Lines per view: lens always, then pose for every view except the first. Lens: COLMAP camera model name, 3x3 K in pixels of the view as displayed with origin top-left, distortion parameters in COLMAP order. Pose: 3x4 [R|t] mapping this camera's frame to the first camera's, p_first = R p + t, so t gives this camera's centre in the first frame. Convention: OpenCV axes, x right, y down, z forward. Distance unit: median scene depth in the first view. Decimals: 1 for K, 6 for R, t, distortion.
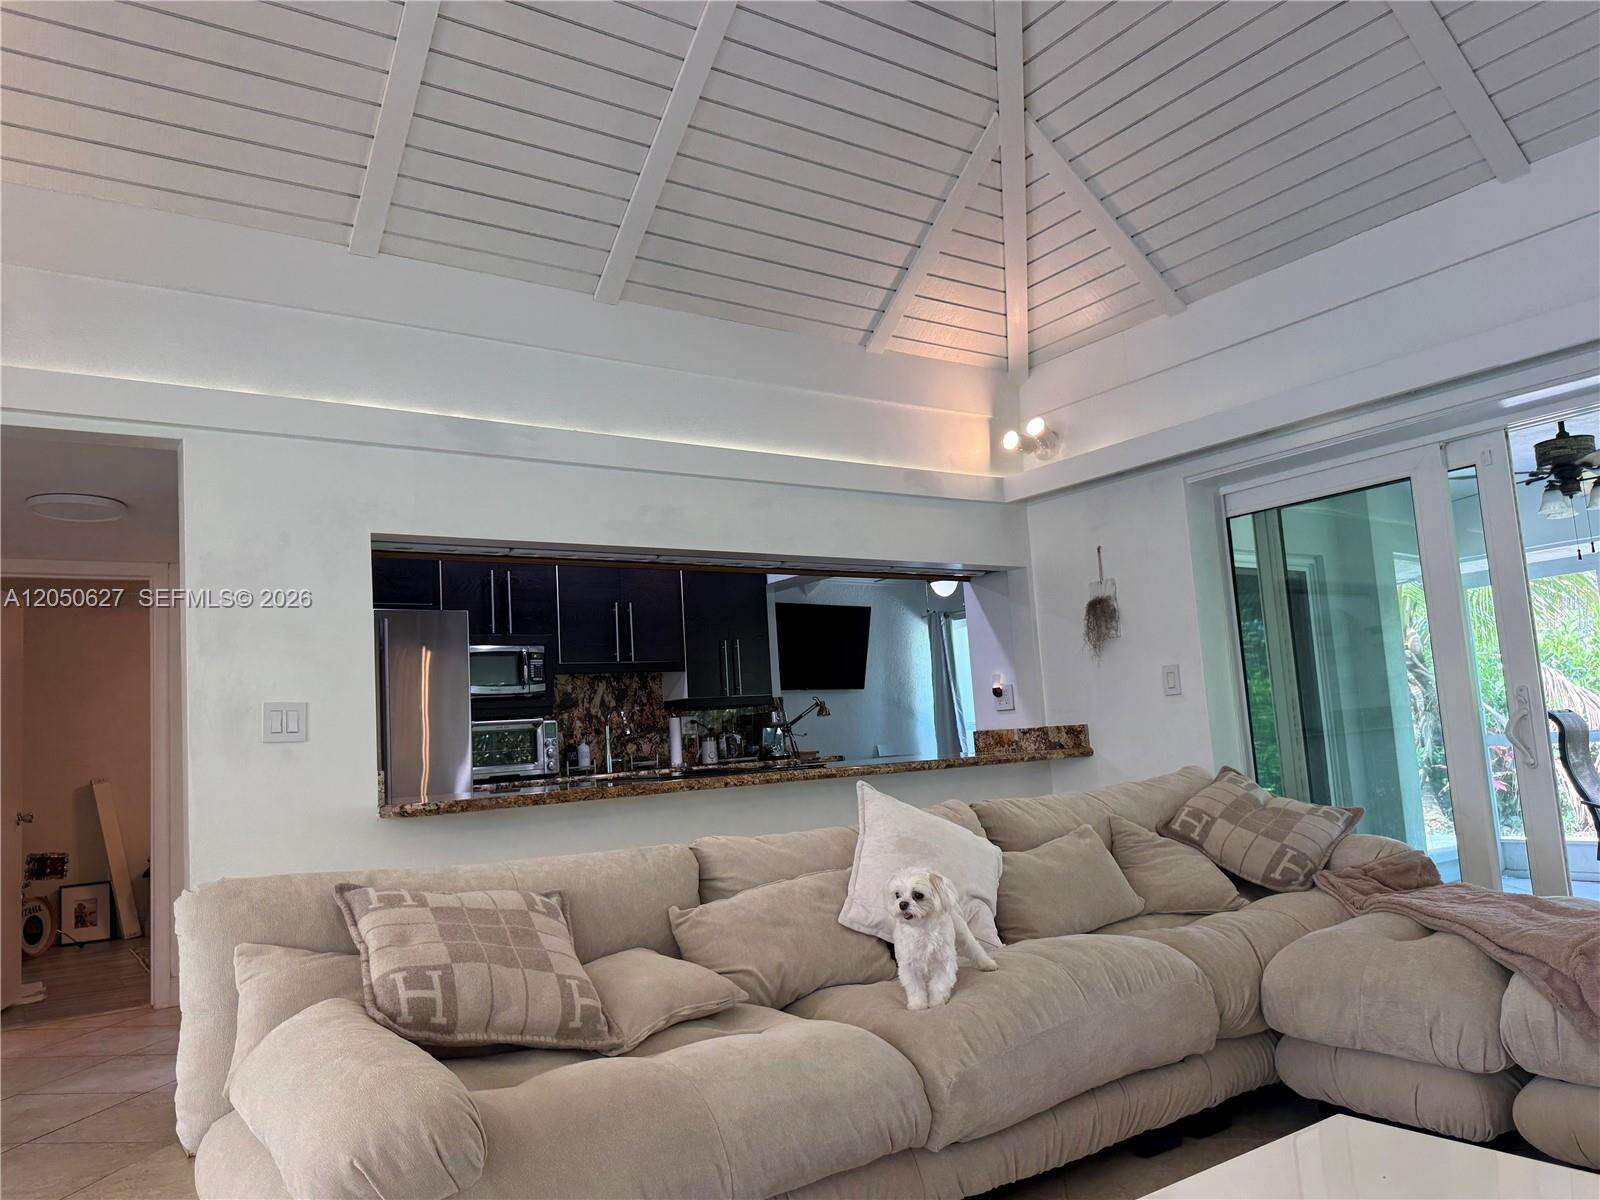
lens RADIAL K [[1141.6, 0, 765.9], [0, 1141.6, 628.2], [0, 0, 1]] dist [0.066306, -0.003091]
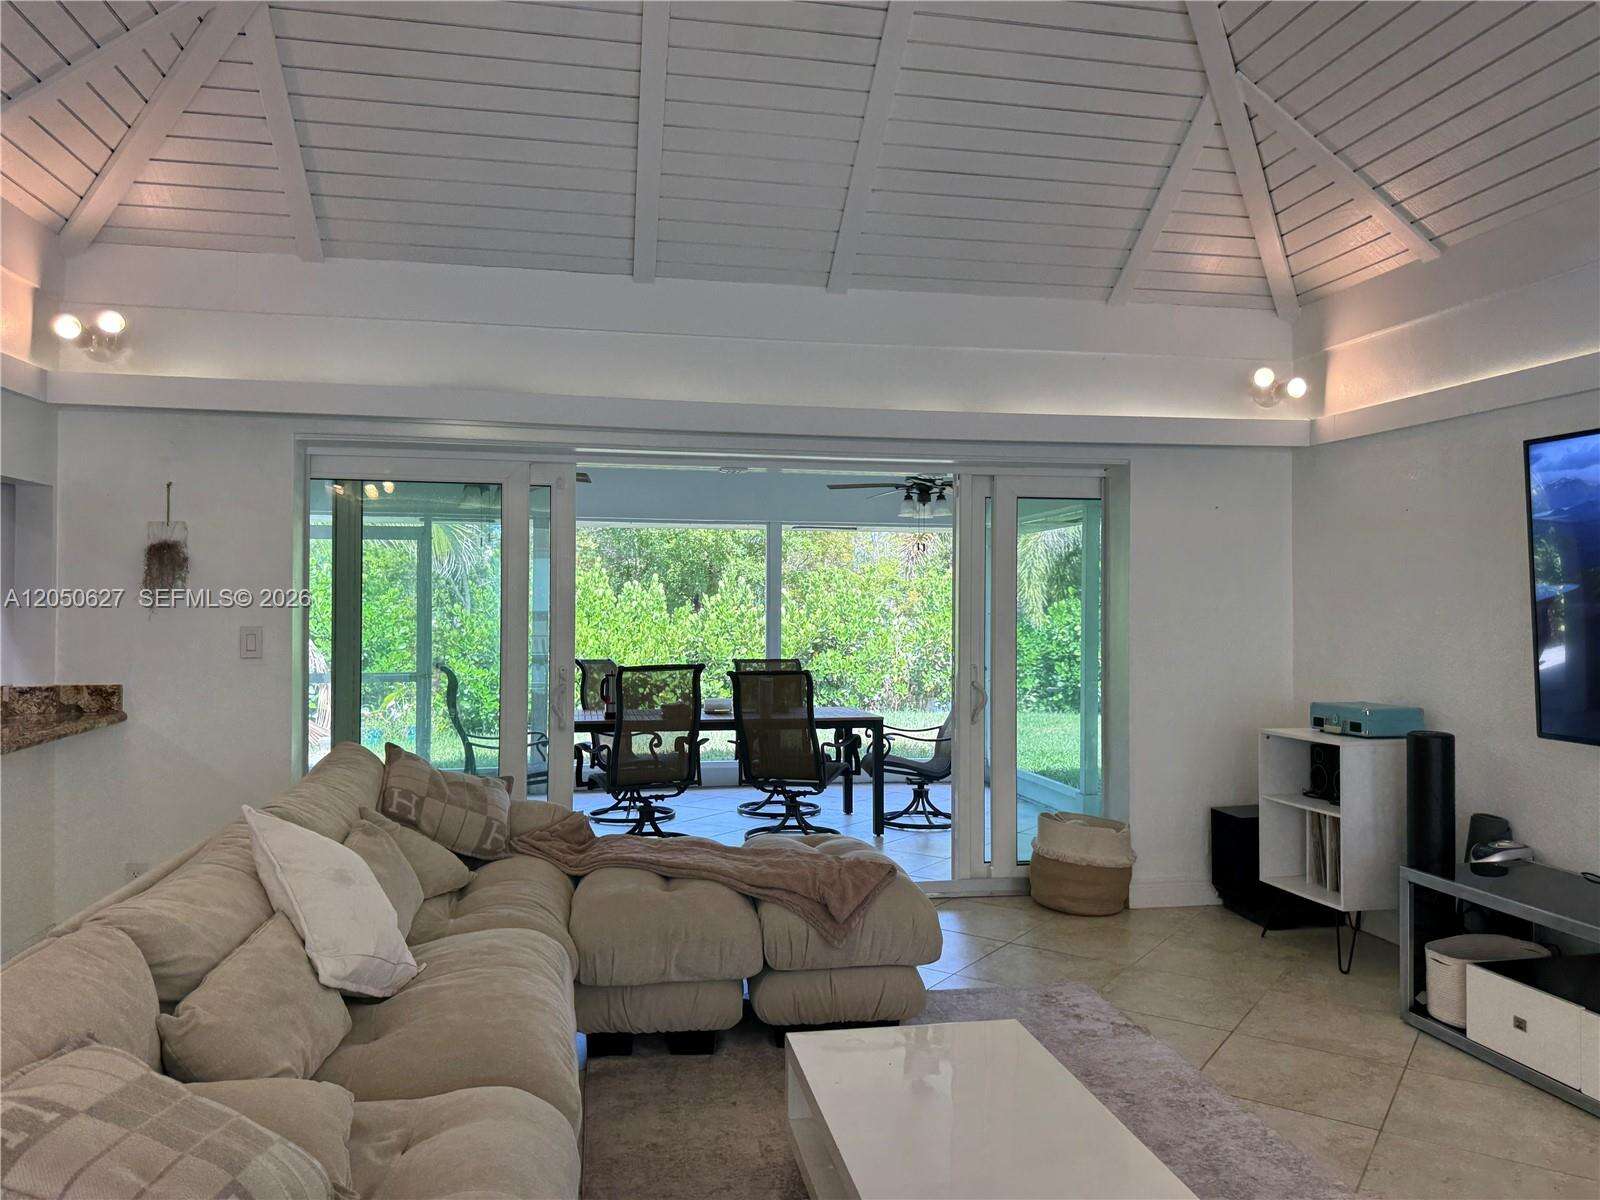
lens RADIAL K [[1164.5, 0, 807.6], [0, 1164.5, 622.7], [0, 0, 1]] dist [0.083283, -0.082866]
pose [[0.407666, 0.048039, 0.911866, -0.318948], [-0.126294, 0.991984, 0.004202, -0.030045], [-0.904355, -0.116876, 0.410466, 0.183057]]
